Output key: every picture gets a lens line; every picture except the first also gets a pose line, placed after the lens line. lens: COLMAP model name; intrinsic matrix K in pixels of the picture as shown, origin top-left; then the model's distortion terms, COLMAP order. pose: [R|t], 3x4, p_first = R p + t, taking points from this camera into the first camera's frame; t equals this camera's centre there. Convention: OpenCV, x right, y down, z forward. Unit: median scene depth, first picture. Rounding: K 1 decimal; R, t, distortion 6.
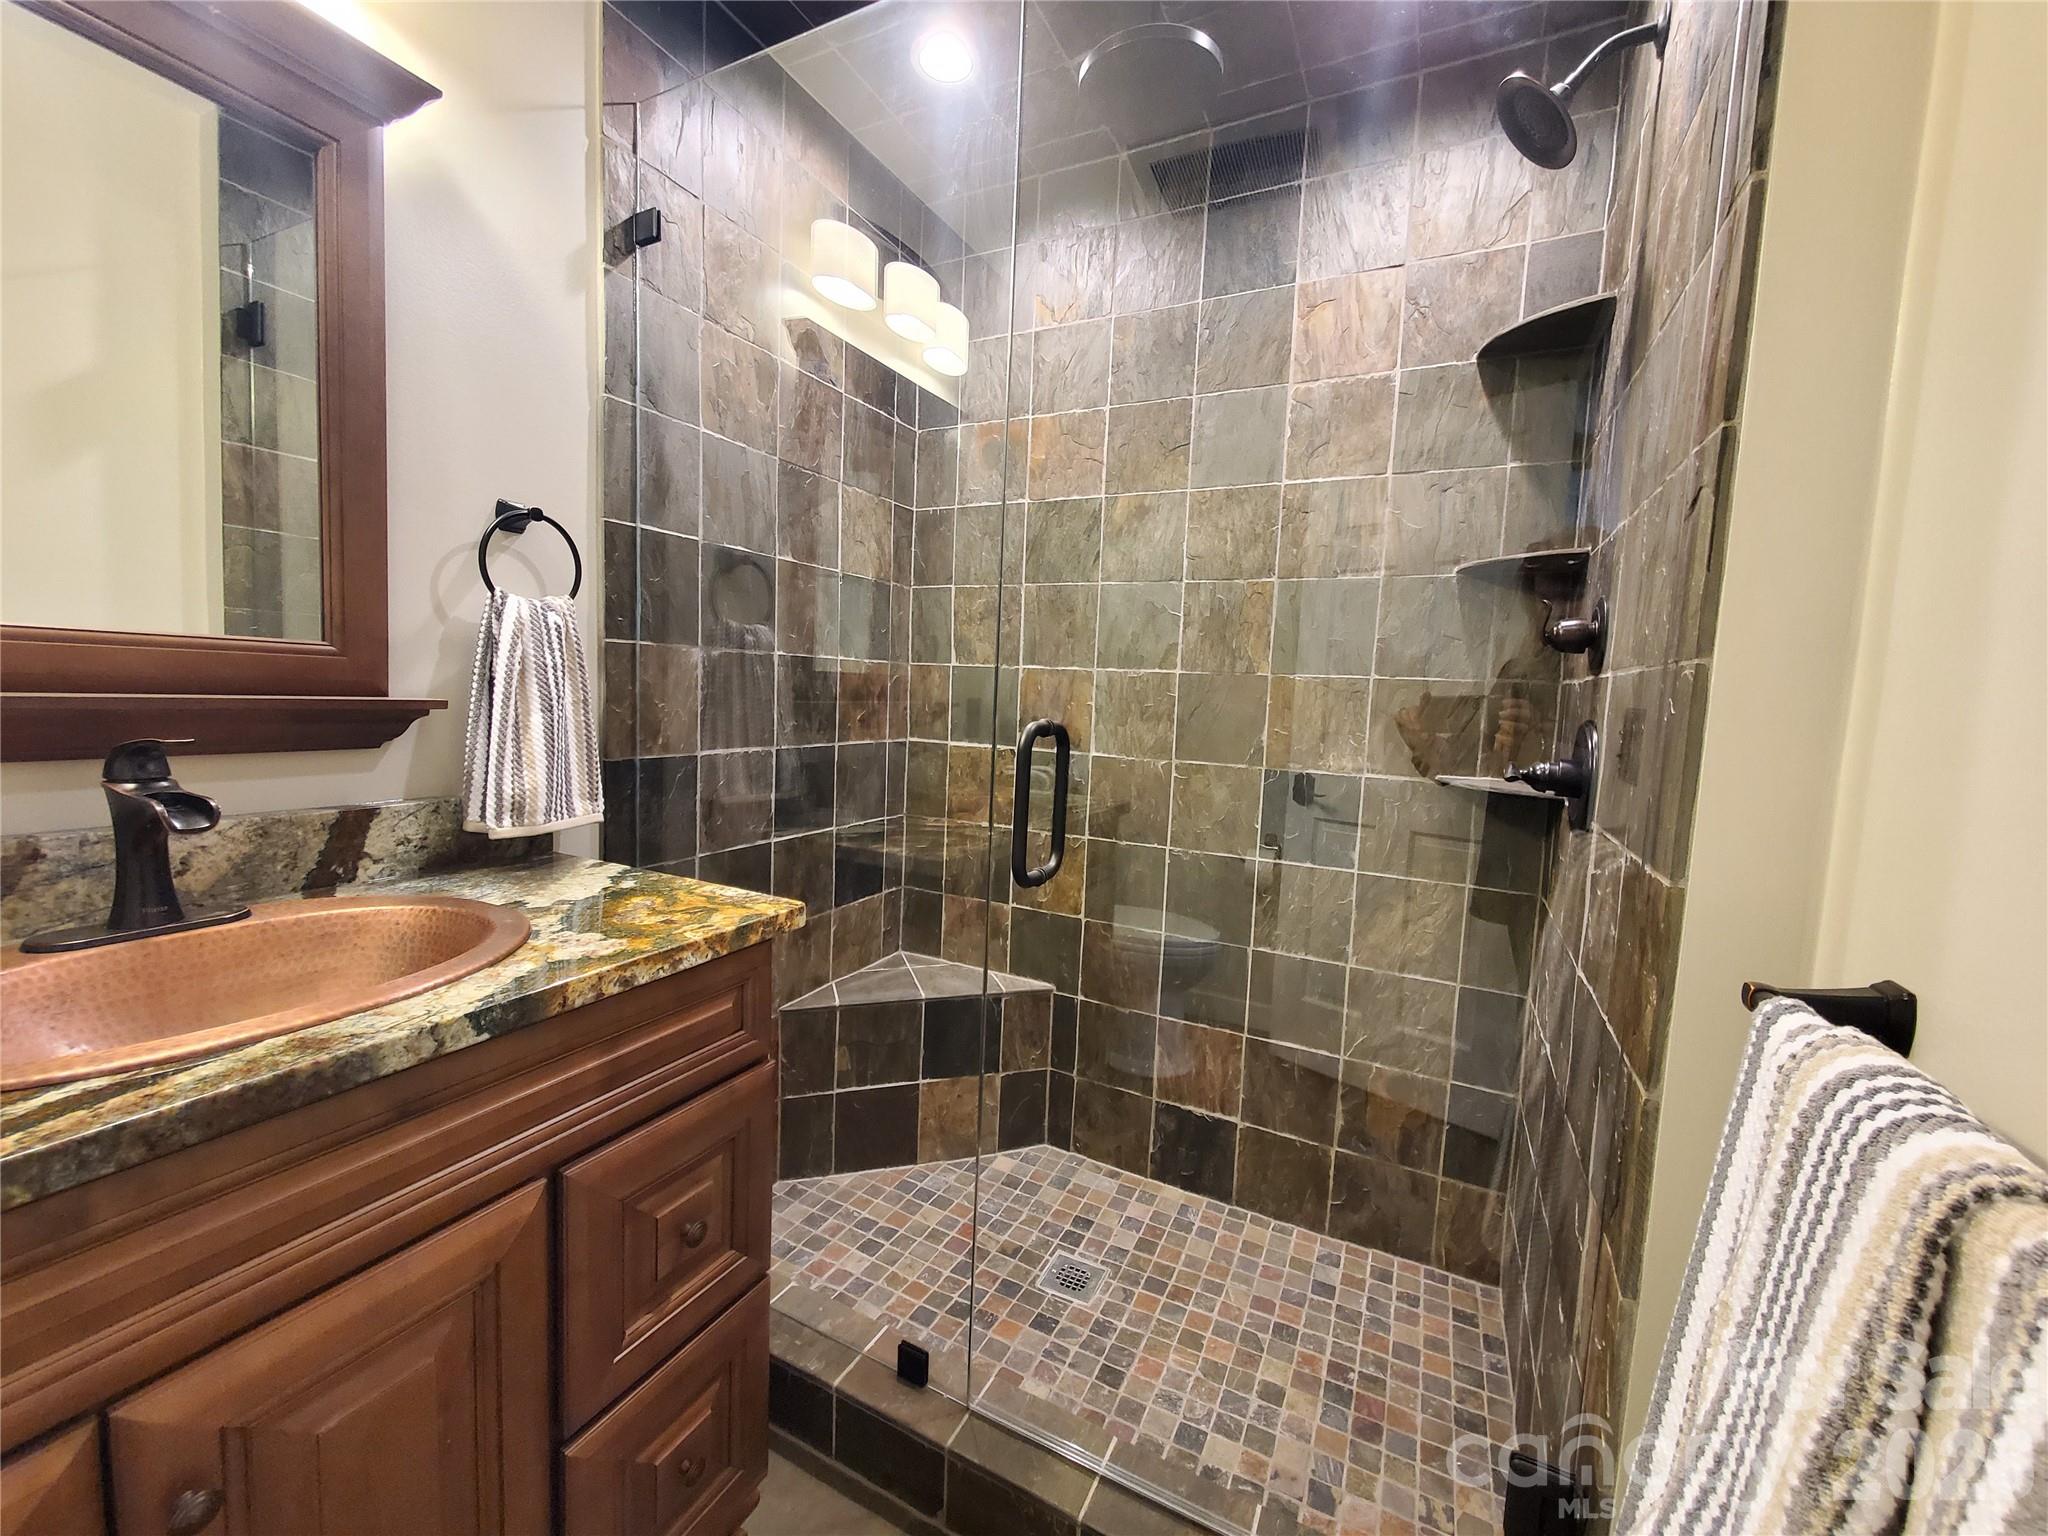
lens RADIAL K [[807.0, 0, 1024.5], [0, 807.0, 759.4], [0, 0, 1]] dist [0.002847, -0.000508]
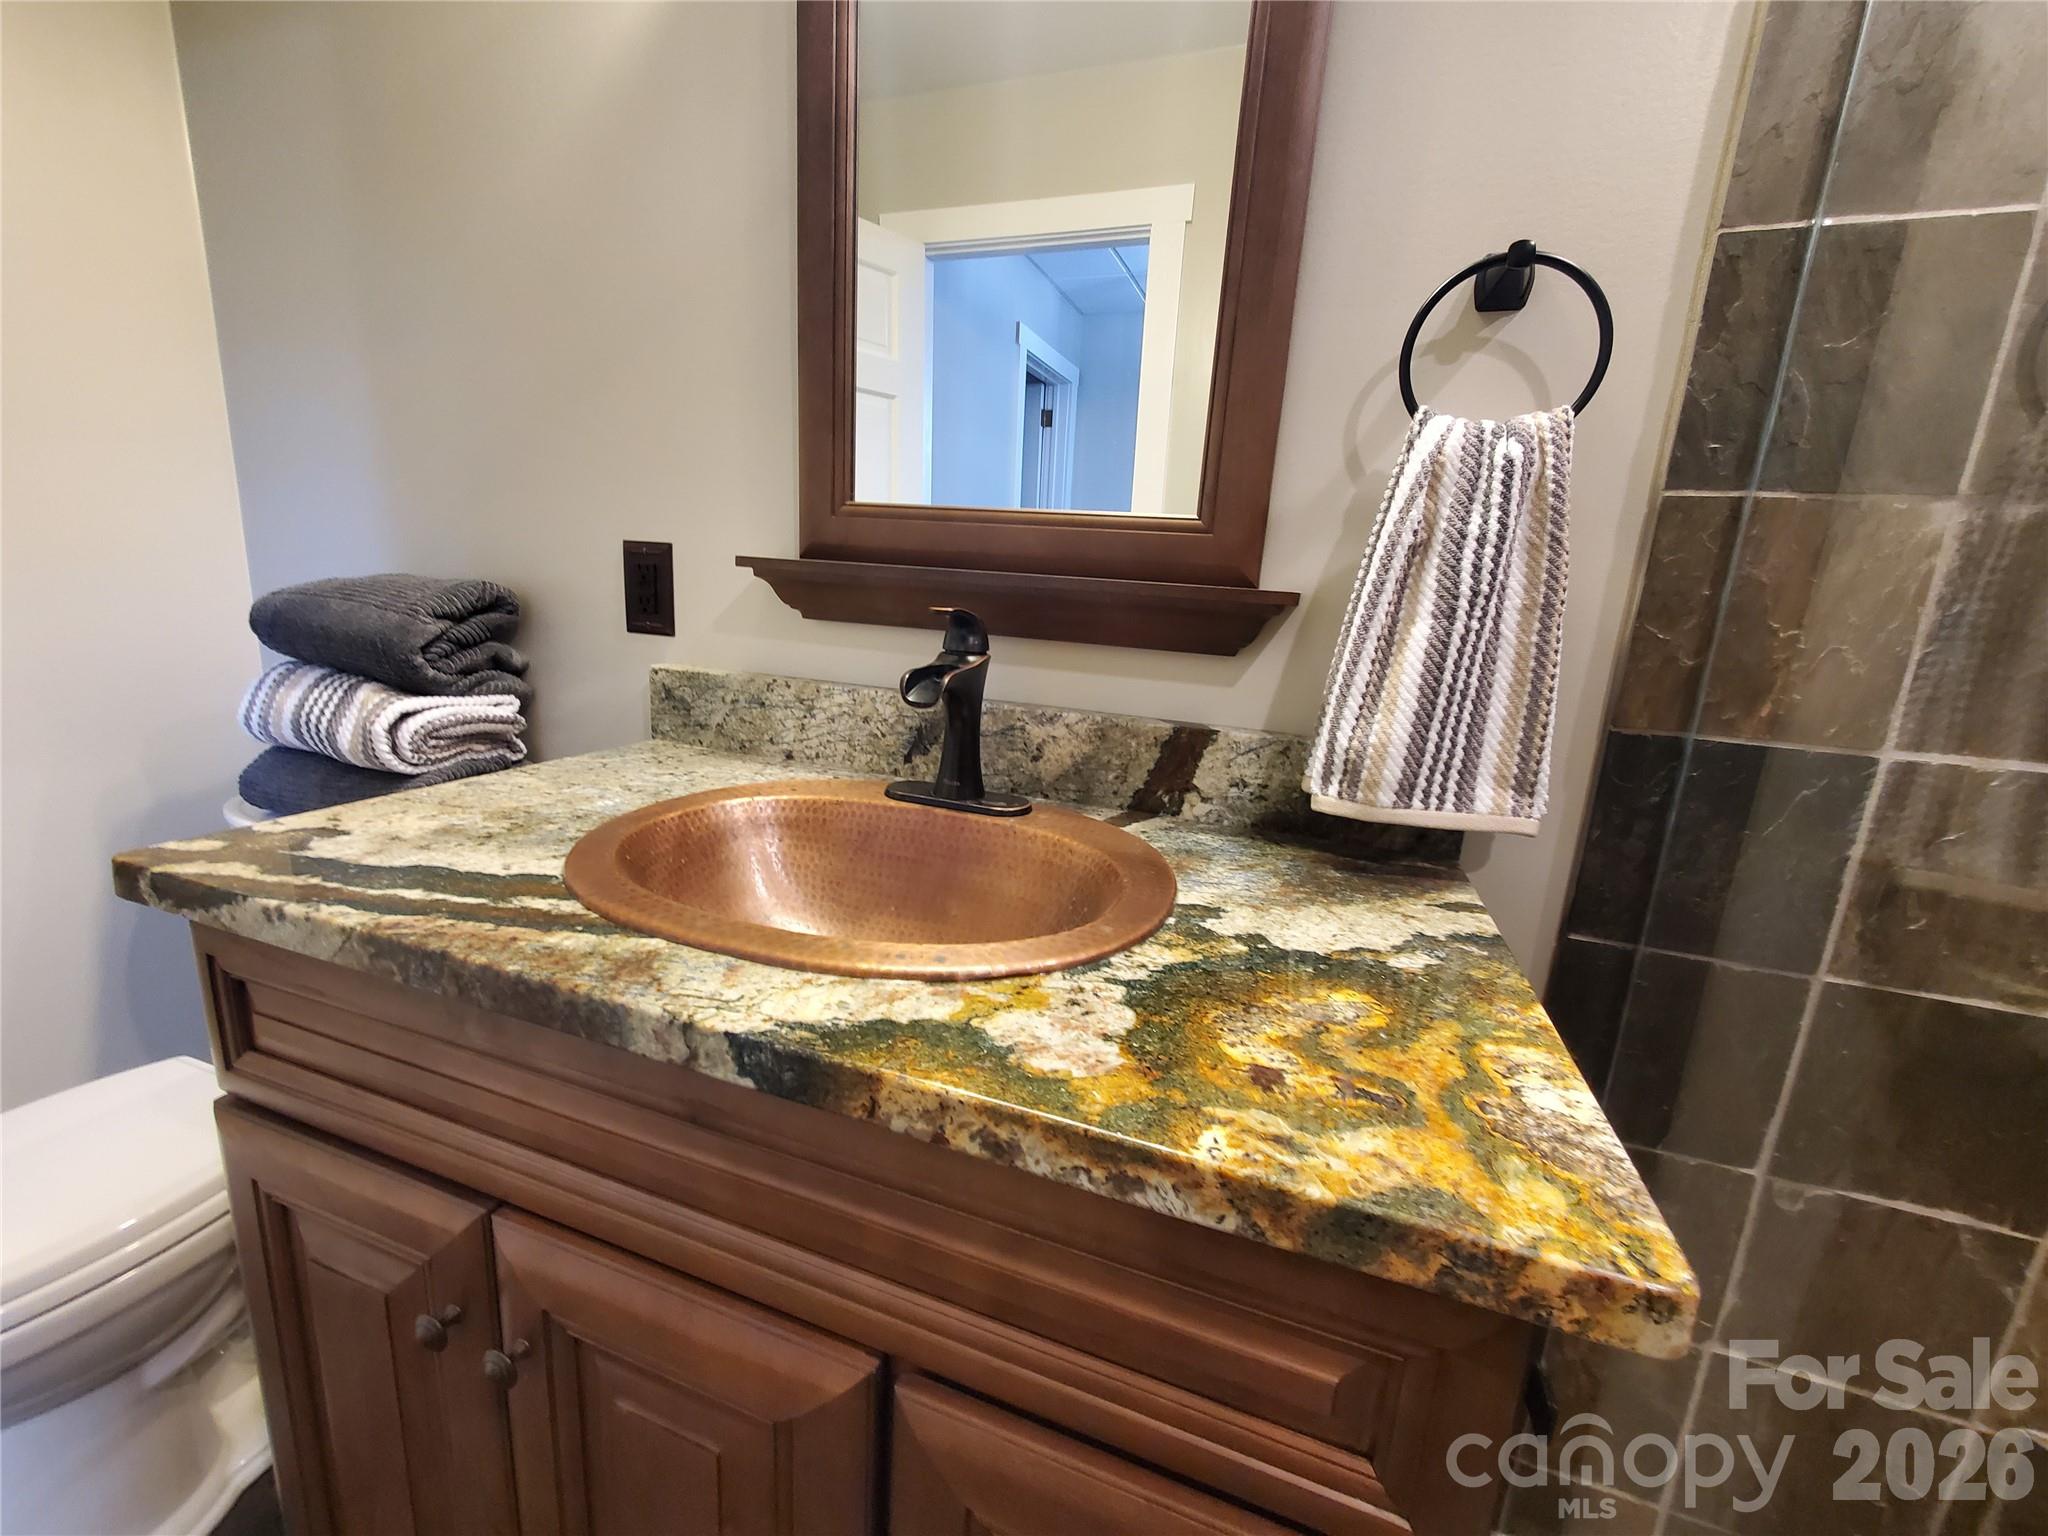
lens RADIAL K [[807.0, 0, 1024.9], [0, 807.0, 759.9], [0, 0, 1]] dist [0.002847, -0.000508]
pose [[0.133047, 0.174198, -0.975681, -0.071266], [-0.144699, 0.977299, 0.154755, -0.008551], [0.980490, 0.120590, 0.155233, 0.762854]]
